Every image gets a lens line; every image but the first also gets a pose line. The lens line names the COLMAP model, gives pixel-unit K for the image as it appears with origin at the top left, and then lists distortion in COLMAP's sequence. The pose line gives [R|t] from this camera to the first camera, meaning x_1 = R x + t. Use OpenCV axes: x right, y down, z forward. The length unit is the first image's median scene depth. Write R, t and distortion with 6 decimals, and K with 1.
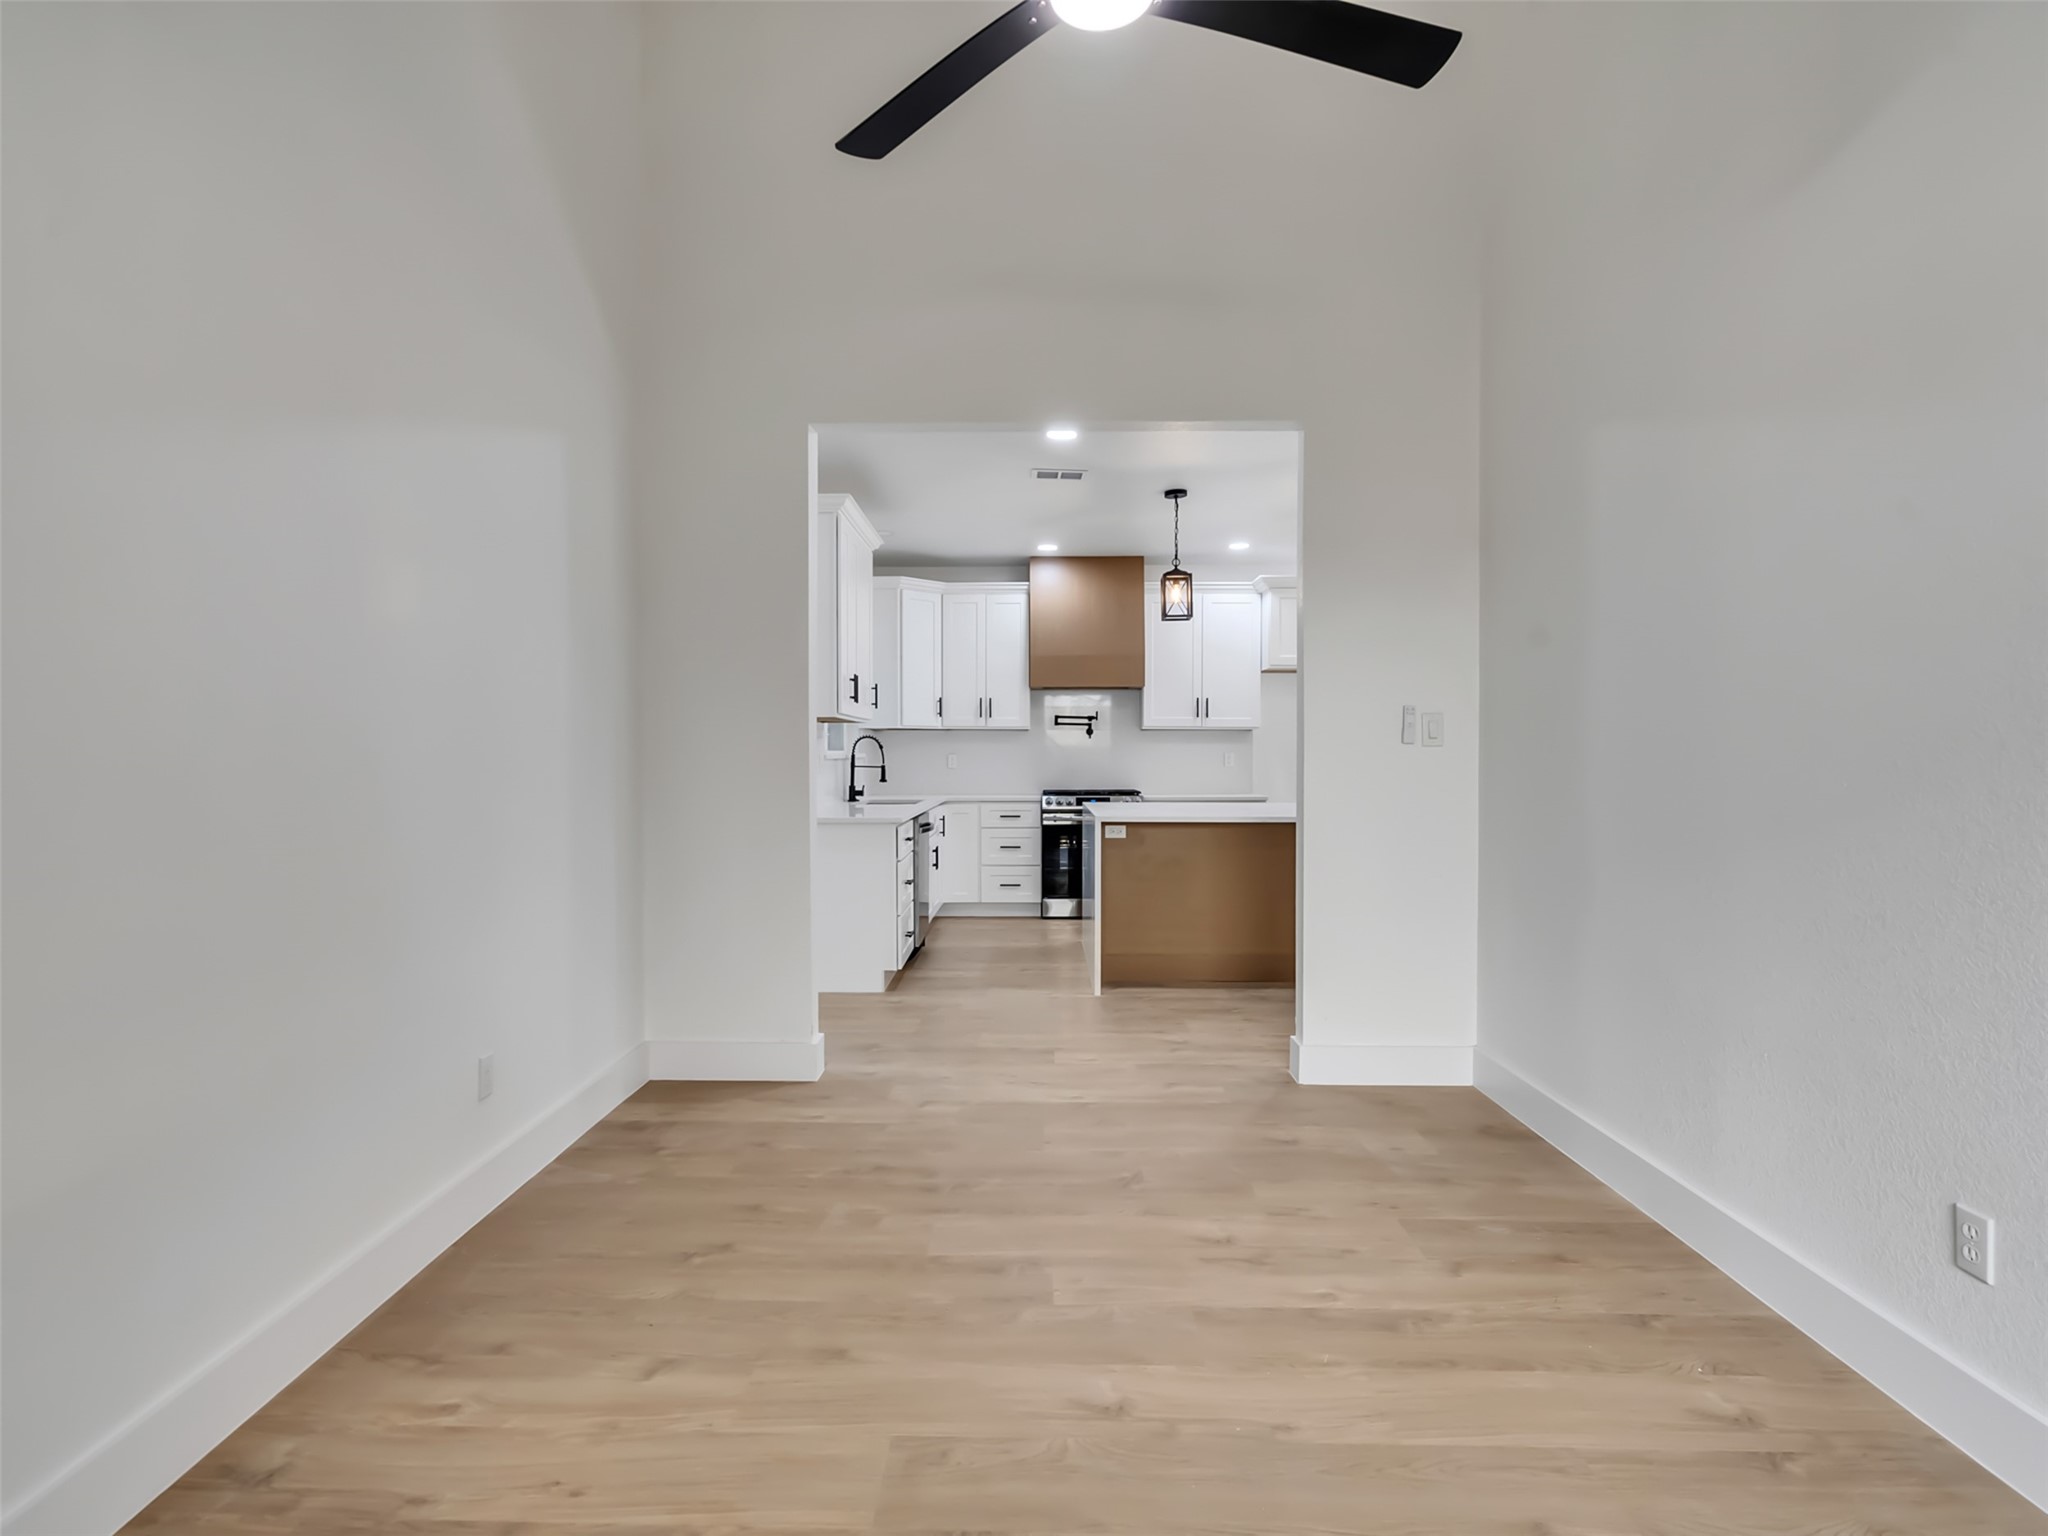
lens RADIAL K [[1054.6, 0, 1009.8], [0, 1054.6, 764.5], [0, 0, 1]] dist [-0.004018, 0.002267]
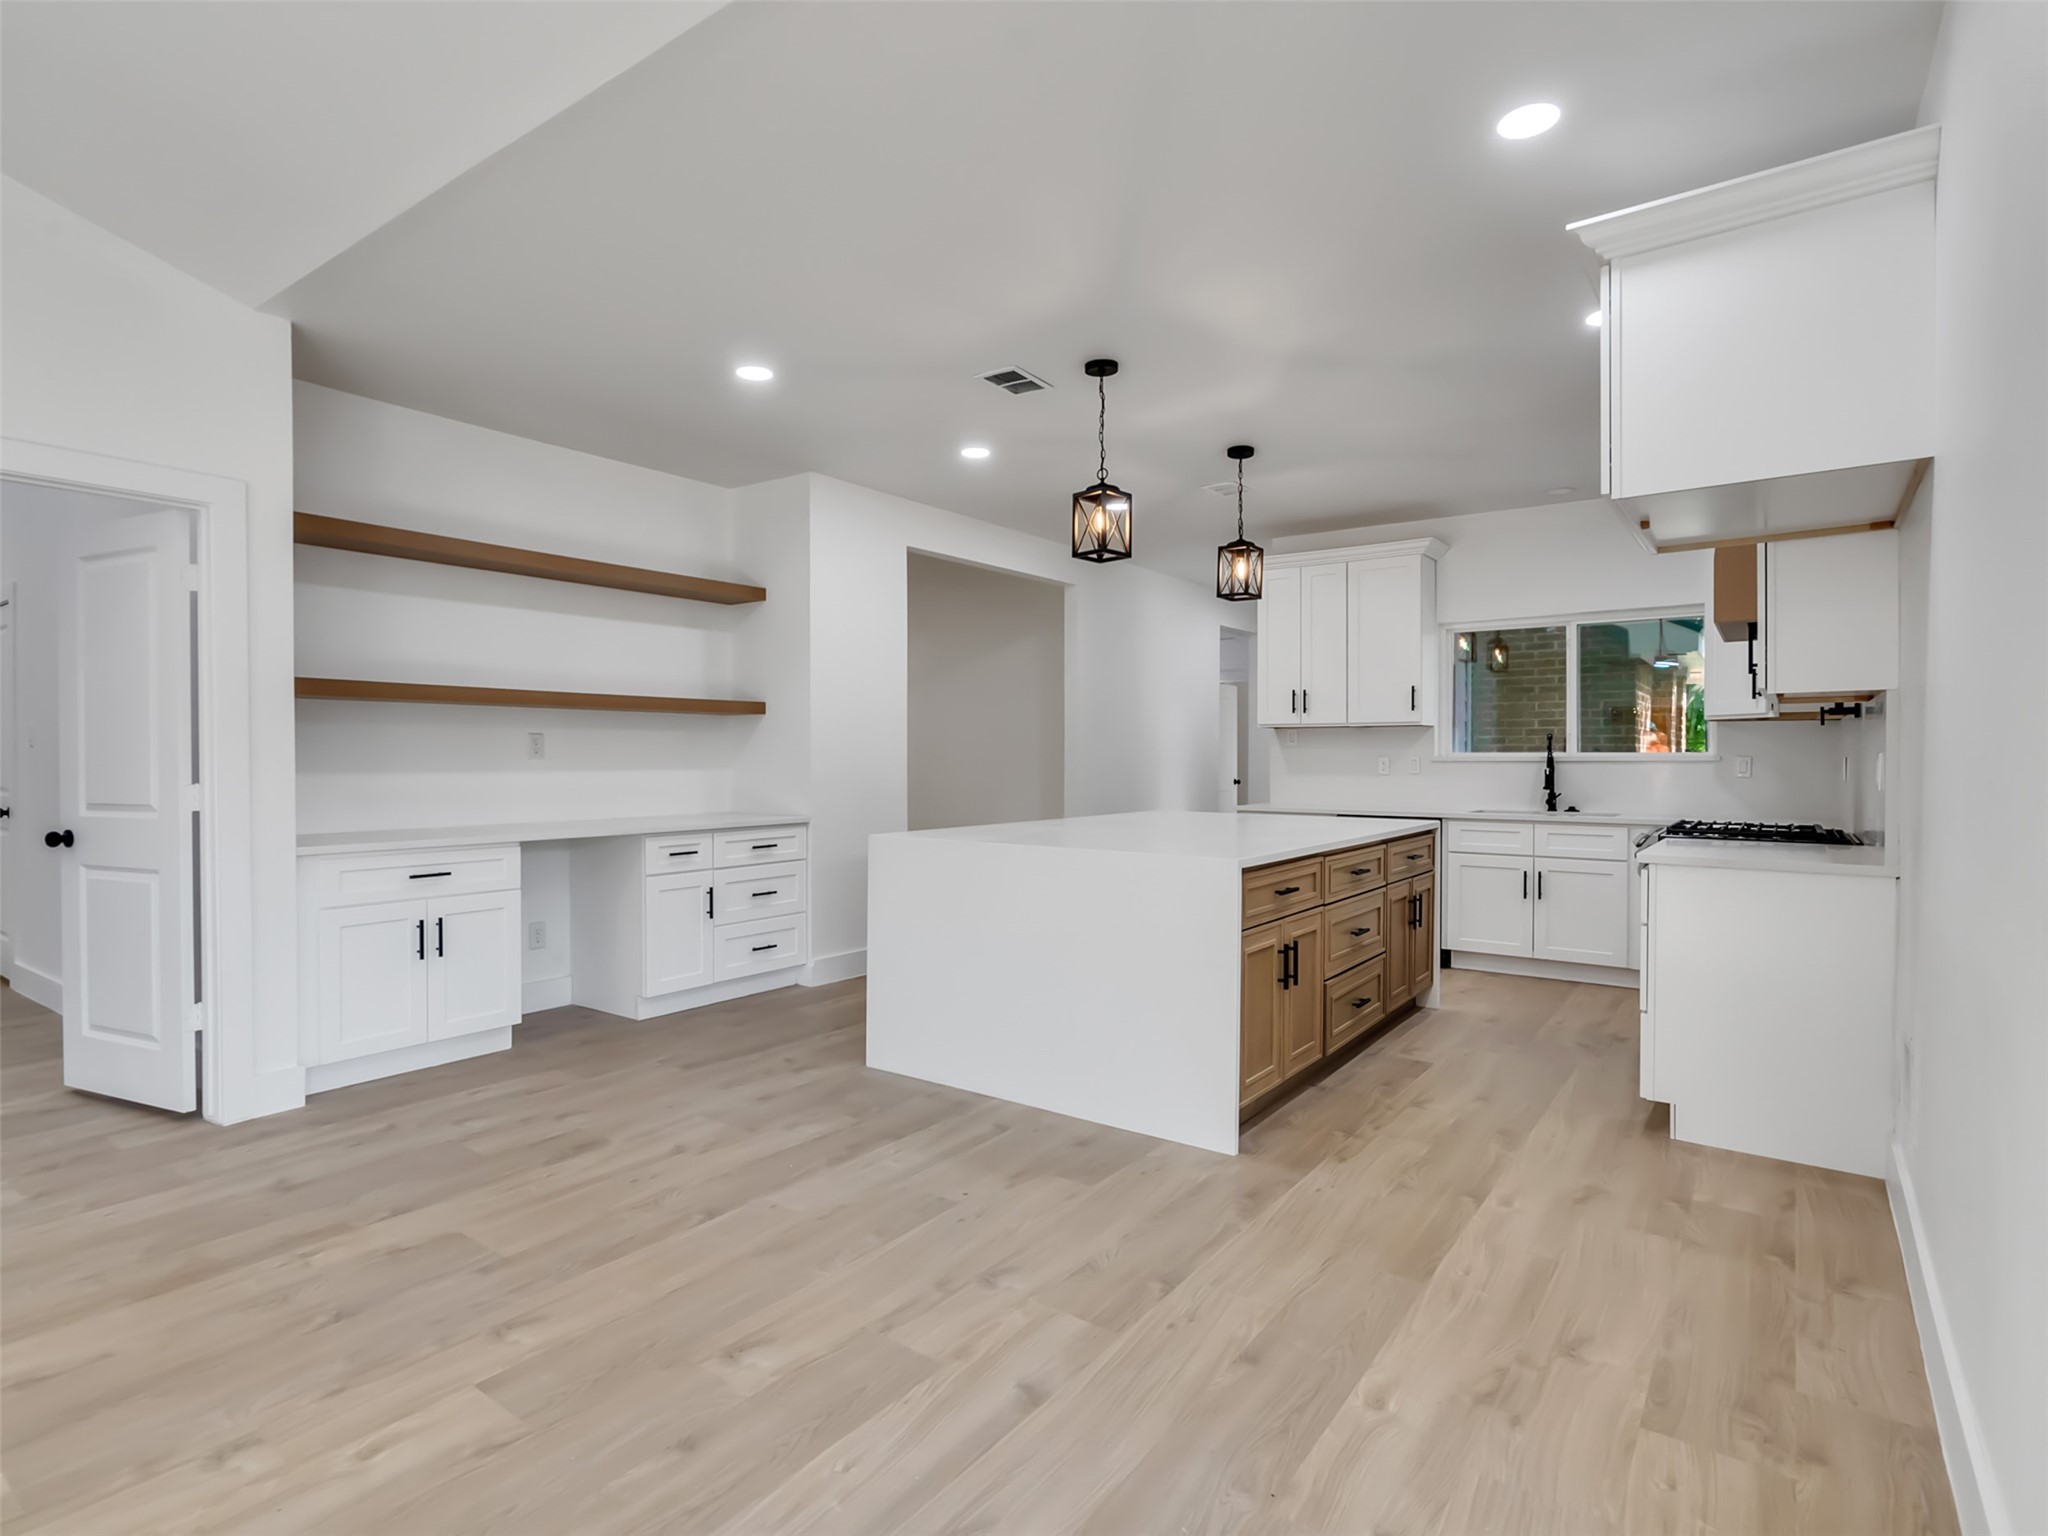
lens RADIAL K [[1054.6, 0, 1009.8], [0, 1054.6, 764.5], [0, 0, 1]] dist [-0.004018, 0.002267]
pose [[-0.579181, 0.006234, -0.815175, 0.747284], [-0.008406, 0.999872, 0.013619, -0.010204], [0.815155, 0.014740, -0.579055, 1.038378]]
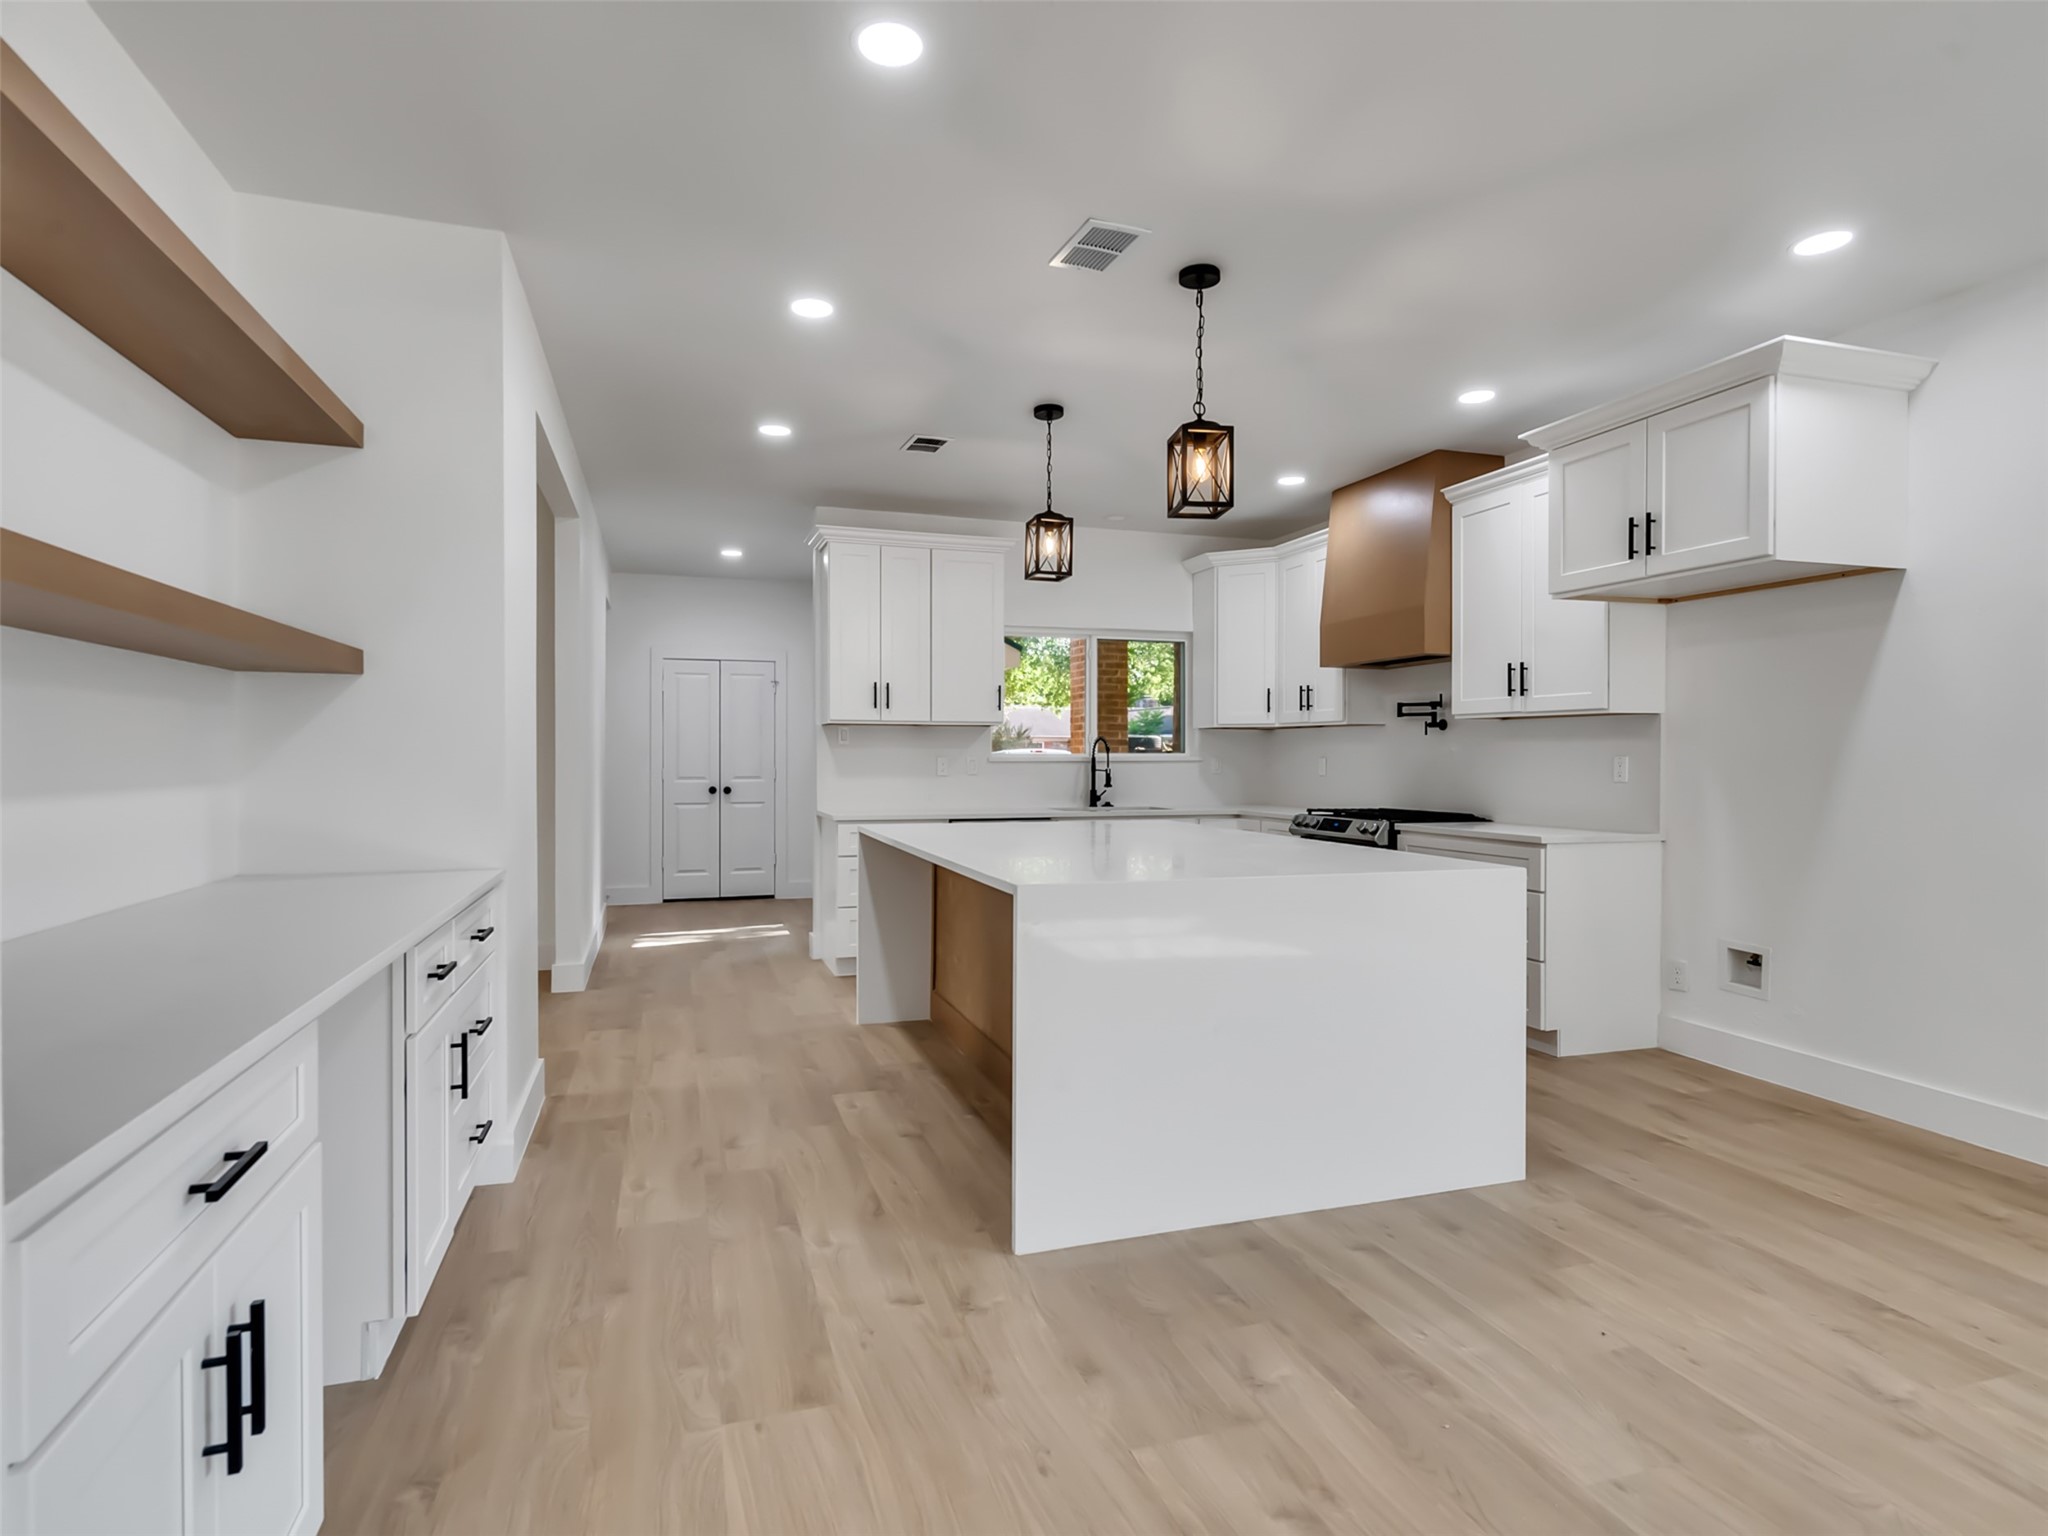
lens RADIAL K [[1054.6, 0, 1009.8], [0, 1054.6, 764.5], [0, 0, 1]] dist [-0.004018, 0.002267]
pose [[0.324066, 0.008892, -0.945993, 0.668407], [-0.011462, 0.999919, 0.005473, -0.006618], [0.945965, 0.009070, 0.324142, 0.562038]]
